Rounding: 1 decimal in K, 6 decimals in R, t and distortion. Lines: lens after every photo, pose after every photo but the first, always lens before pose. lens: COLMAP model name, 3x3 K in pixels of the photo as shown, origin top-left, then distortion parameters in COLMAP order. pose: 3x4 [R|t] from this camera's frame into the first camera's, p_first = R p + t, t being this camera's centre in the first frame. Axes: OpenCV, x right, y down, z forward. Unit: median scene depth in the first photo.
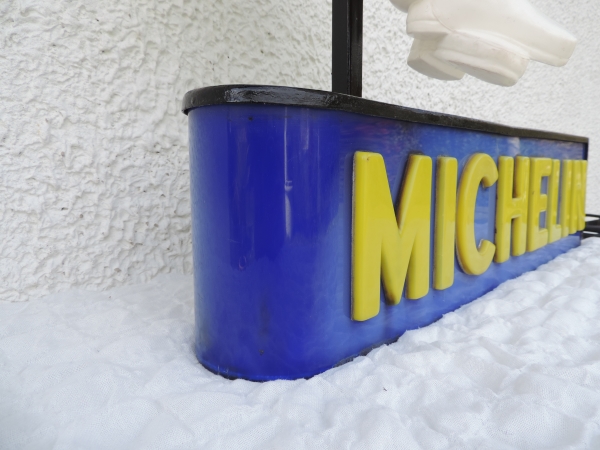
lens RADIAL K [[435.7, 0, 300.0], [0, 435.7, 225.0], [0, 0, 1]] dist [-0.003862, -0.004775]
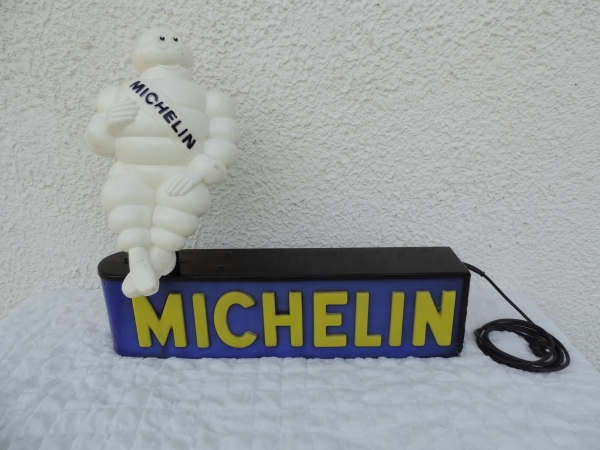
lens RADIAL K [[435.7, 0, 300.0], [0, 435.7, 225.0], [0, 0, 1]] dist [-0.003862, -0.004775]
pose [[0.689673, 0.228942, -0.686977, 1.530559], [-0.076309, 0.966400, 0.245454, -0.763855], [0.720089, -0.116860, 0.683970, -0.045208]]
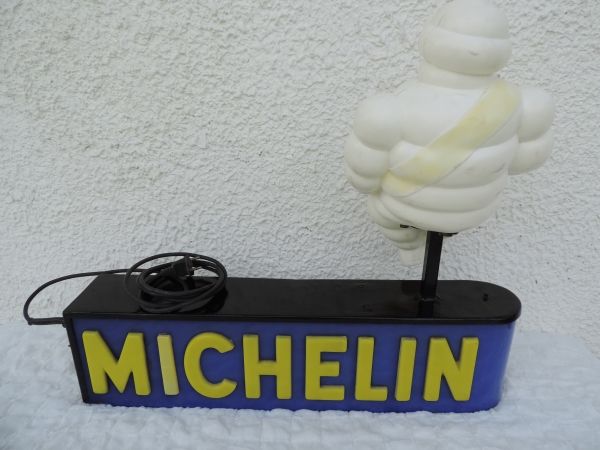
lens RADIAL K [[435.7, 0, 300.0], [0, 435.7, 225.0], [0, 0, 1]] dist [-0.003862, -0.004775]
pose [[0.682929, 0.222010, -0.695931, 1.277799], [-0.095099, 0.971610, 0.216632, -0.738391], [0.724268, -0.081762, 0.684654, 0.140854]]
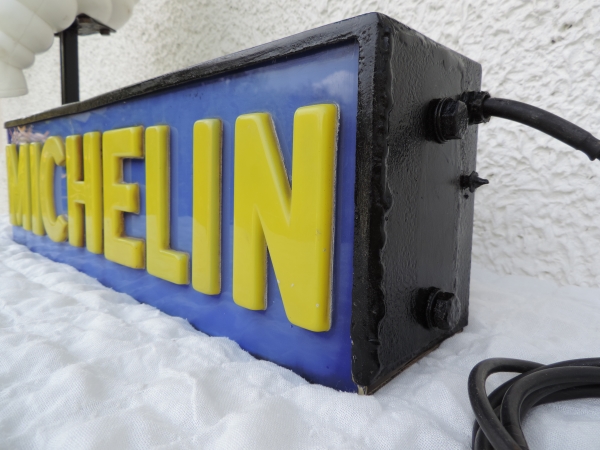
lens RADIAL K [[435.7, 0, 300.0], [0, 435.7, 225.0], [0, 0, 1]] dist [-0.003862, -0.004775]
pose [[0.023026, 0.111342, -0.993515, 1.331785], [-0.143023, 0.983923, 0.106953, -0.127258], [0.989451, 0.139633, 0.038580, 1.347591]]
